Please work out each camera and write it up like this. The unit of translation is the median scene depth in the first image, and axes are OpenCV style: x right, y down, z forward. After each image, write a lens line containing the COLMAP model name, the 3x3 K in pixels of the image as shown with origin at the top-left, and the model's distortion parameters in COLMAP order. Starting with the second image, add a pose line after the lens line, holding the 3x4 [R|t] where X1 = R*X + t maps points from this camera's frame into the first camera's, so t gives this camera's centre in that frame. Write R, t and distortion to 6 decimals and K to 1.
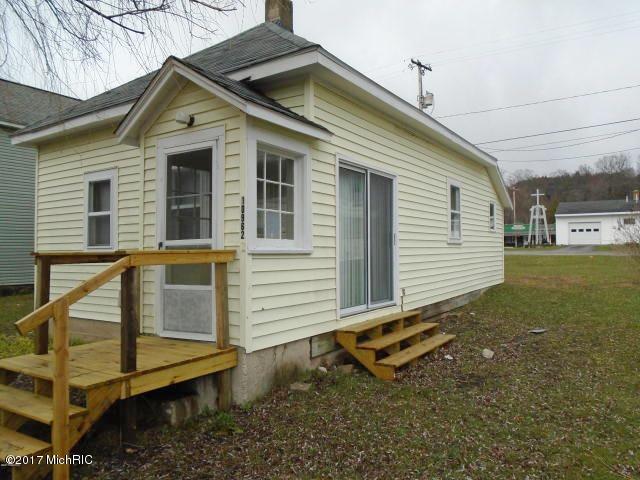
lens RADIAL K [[489.1, 0, 317.9], [0, 489.1, 238.2], [0, 0, 1]] dist [-0.009727, -0.006186]
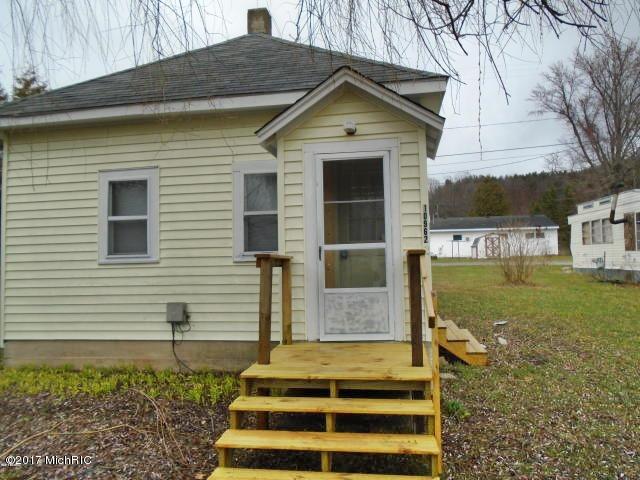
lens RADIAL K [[489.1, 0, 317.9], [0, 489.1, 238.2], [0, 0, 1]] dist [-0.009727, -0.006186]
pose [[0.908203, 0.018314, 0.418130, -0.717524], [-0.000861, 0.999122, -0.041891, 0.032074], [-0.418530, 0.037685, 0.907421, 0.088015]]
